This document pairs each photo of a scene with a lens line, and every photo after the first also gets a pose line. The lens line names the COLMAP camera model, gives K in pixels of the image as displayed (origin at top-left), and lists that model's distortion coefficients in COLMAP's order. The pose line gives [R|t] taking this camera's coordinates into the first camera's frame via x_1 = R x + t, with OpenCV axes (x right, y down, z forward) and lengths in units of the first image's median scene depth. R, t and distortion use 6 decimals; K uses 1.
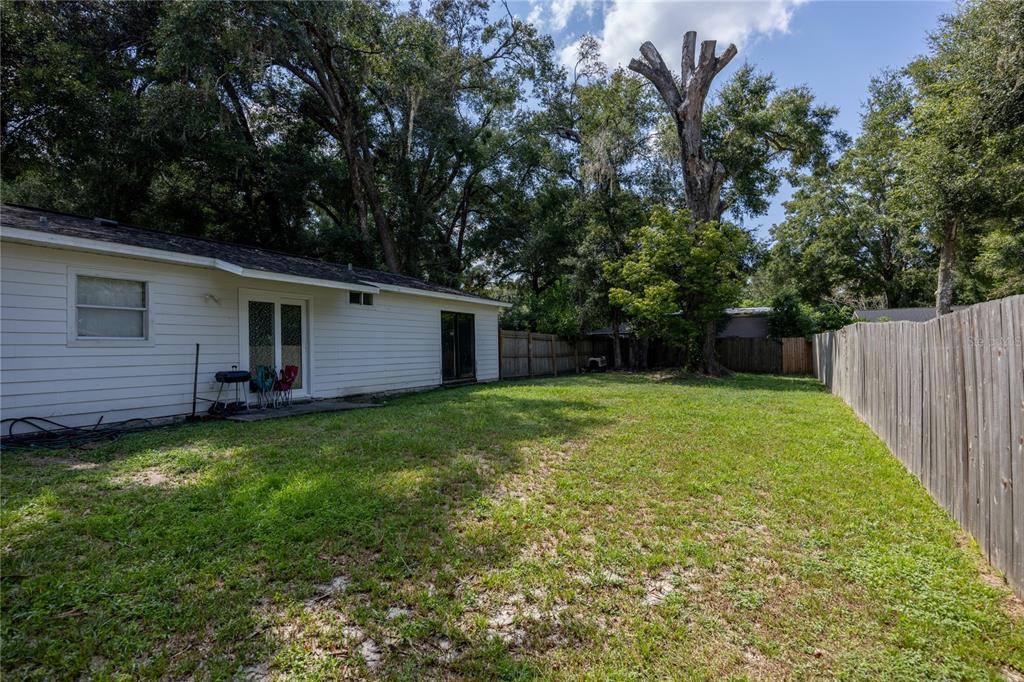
lens RADIAL K [[502.8, 0, 512.0], [0, 502.8, 341.0], [0, 0, 1]] dist [-0.002580, -0.000209]
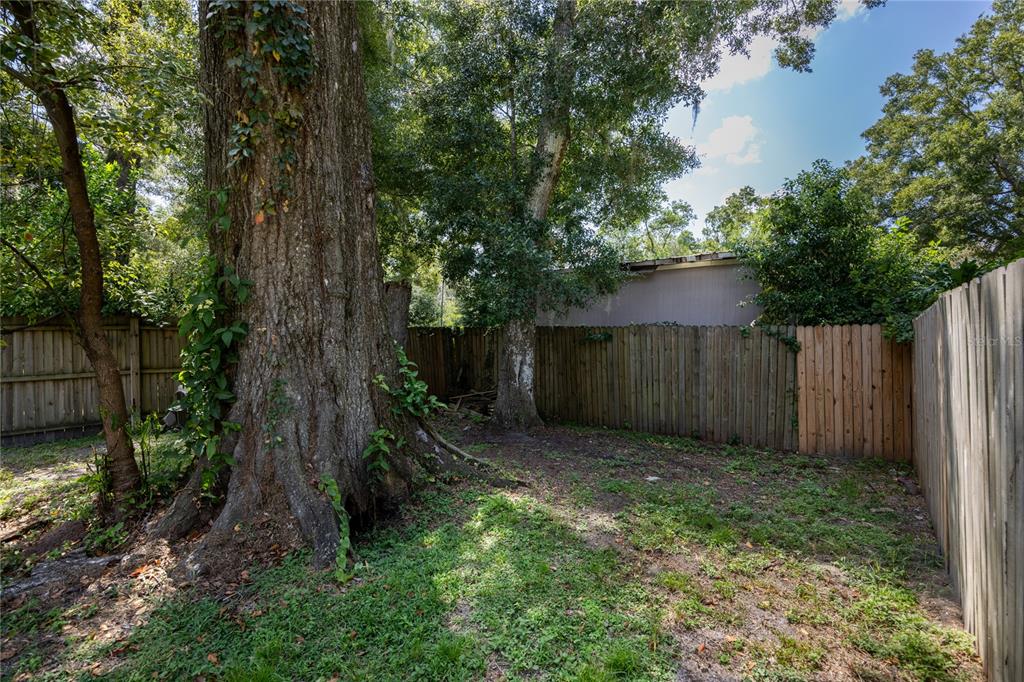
lens RADIAL K [[502.8, 0, 512.0], [0, 502.8, 341.0], [0, 0, 1]] dist [-0.002580, -0.000209]
pose [[0.991540, 0.007370, -0.129591, 0.403741], [-0.006615, 0.999959, 0.006254, 0.001172], [0.129632, -0.005344, 0.991548, 0.679181]]
